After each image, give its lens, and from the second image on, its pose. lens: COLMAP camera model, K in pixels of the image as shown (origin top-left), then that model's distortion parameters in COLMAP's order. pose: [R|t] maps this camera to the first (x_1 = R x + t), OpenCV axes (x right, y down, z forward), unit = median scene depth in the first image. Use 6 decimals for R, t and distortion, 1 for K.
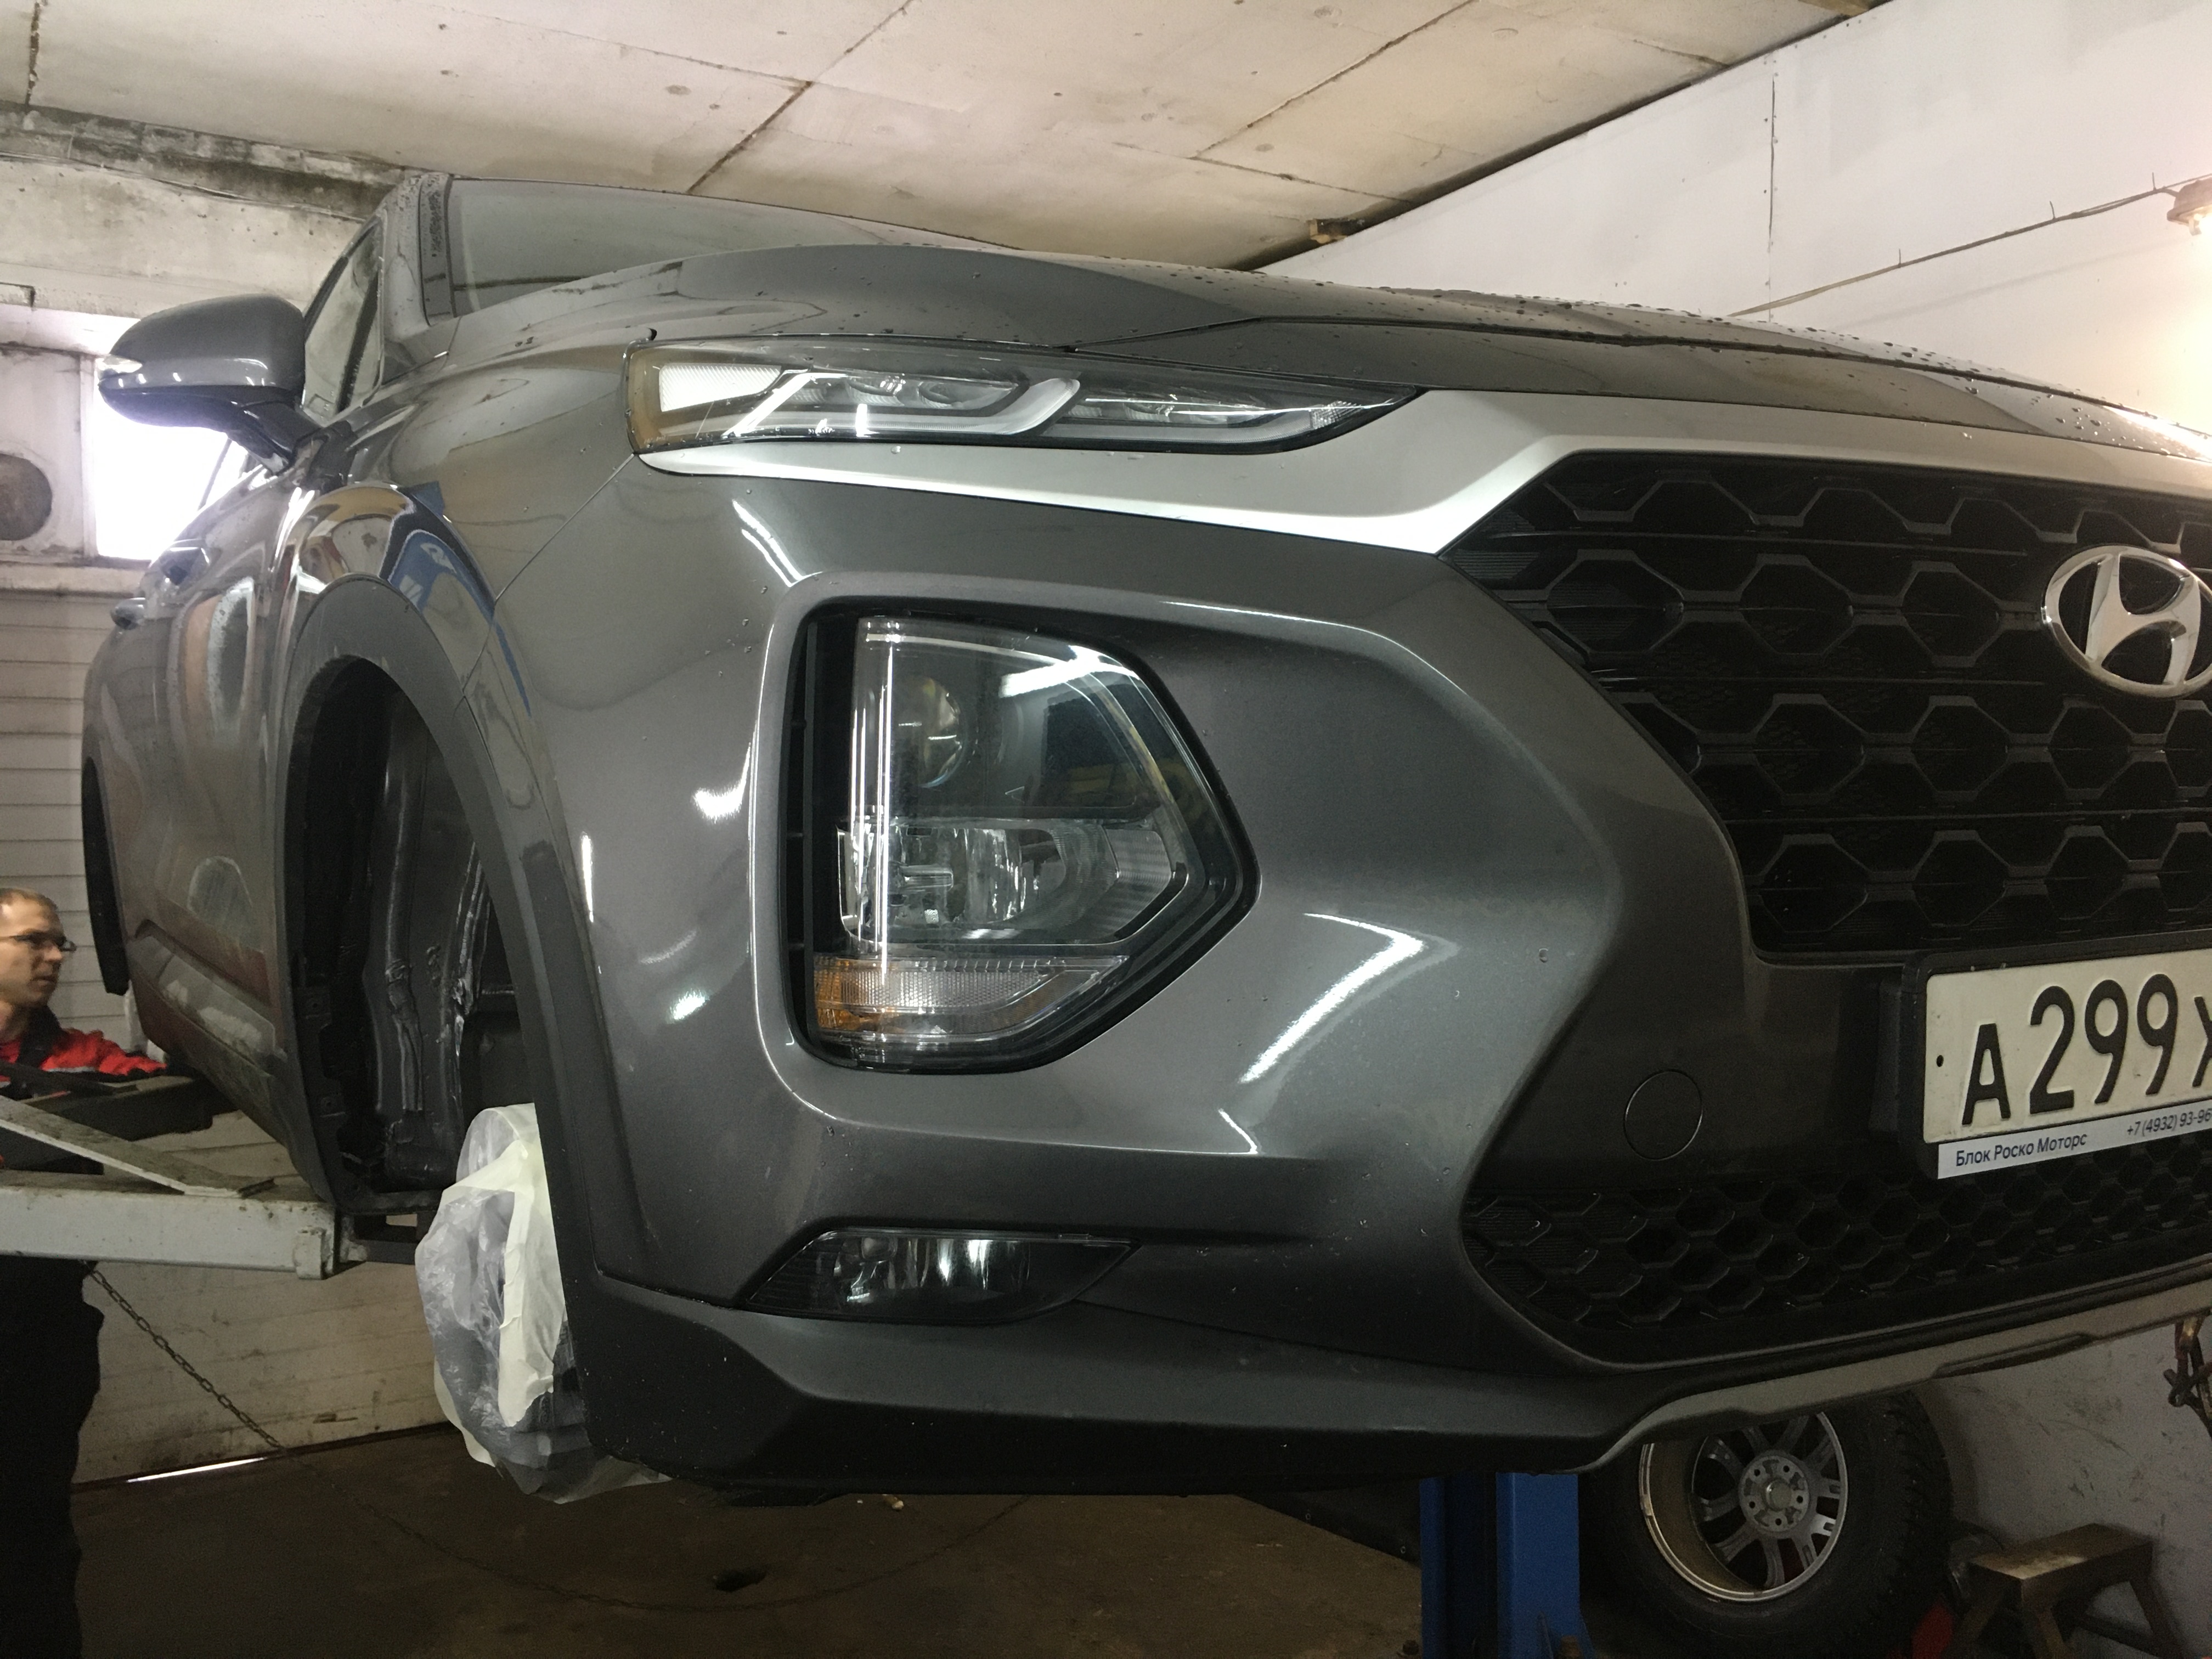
lens RADIAL K [[1859.2, 0, 1092.7], [0, 1859.2, 841.7], [0, 0, 1]] dist [0.073298, -0.096308]
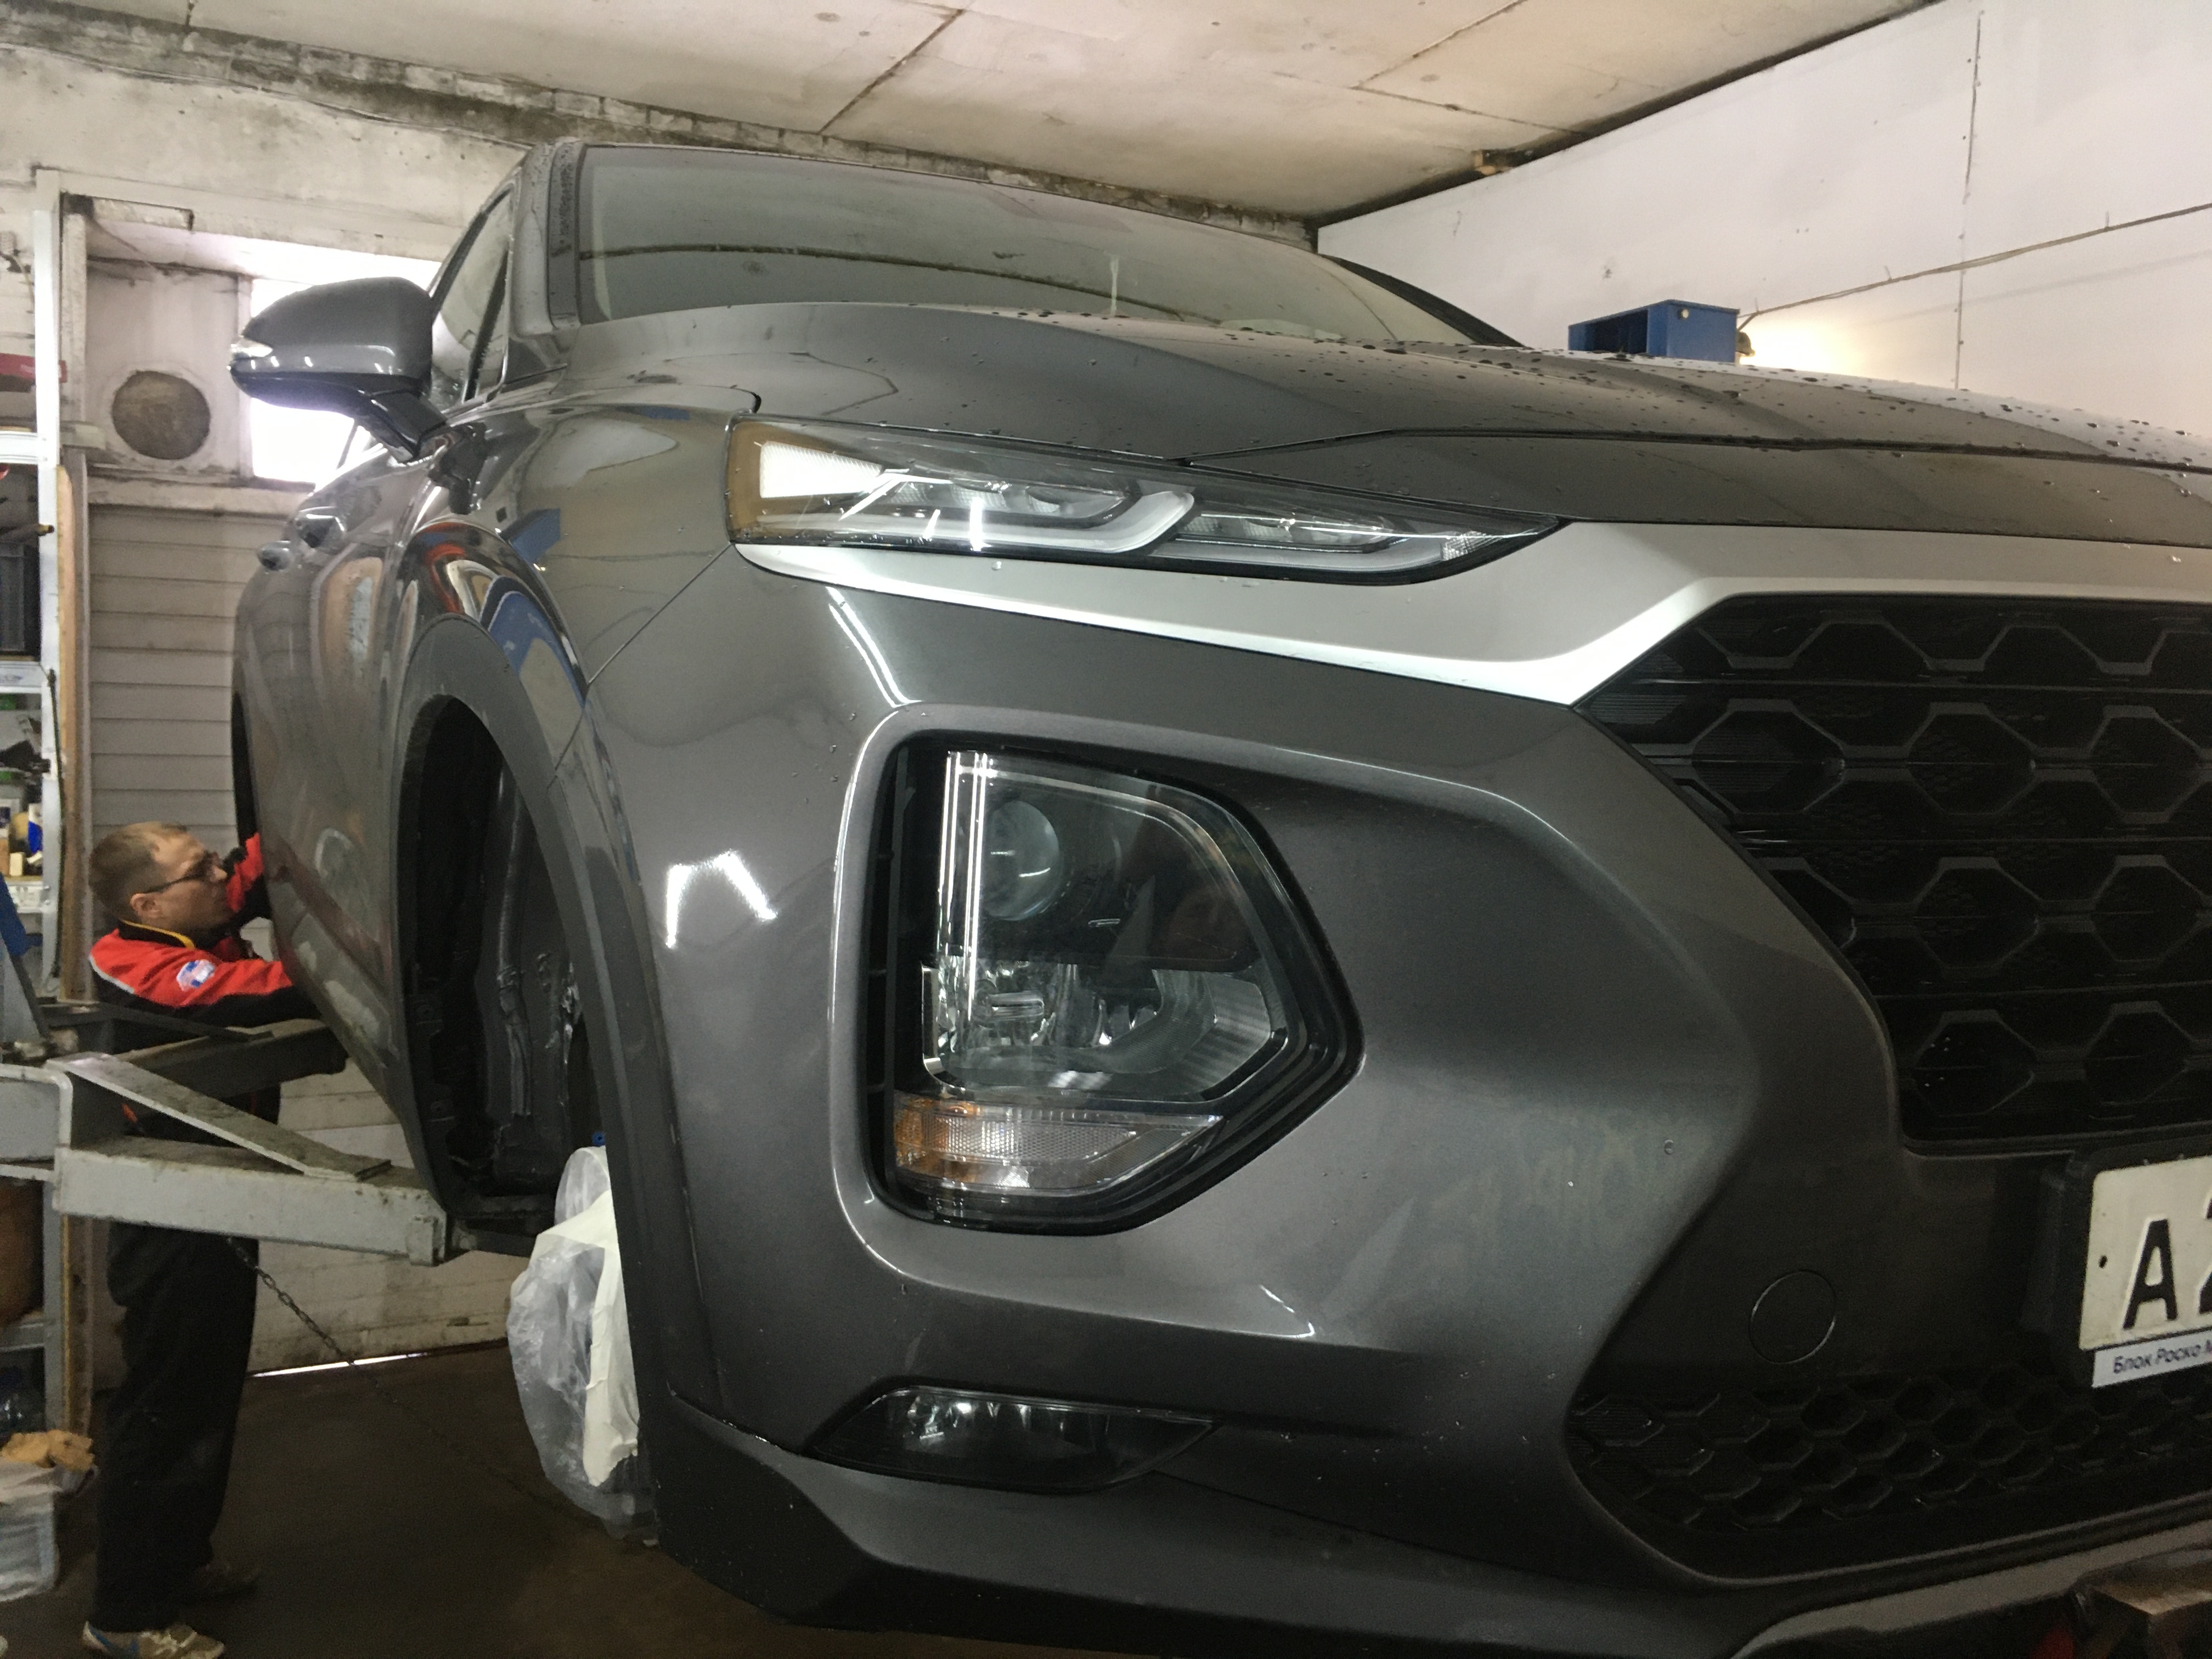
lens RADIAL K [[1859.2, 0, 1098.6], [0, 1859.2, 836.2], [0, 0, 1]] dist [0.073298, -0.096308]
pose [[0.996912, 0.038141, -0.068649, 0.014981], [-0.034661, 0.998087, 0.051196, -0.116308], [0.070470, -0.048659, 0.996326, 0.053270]]
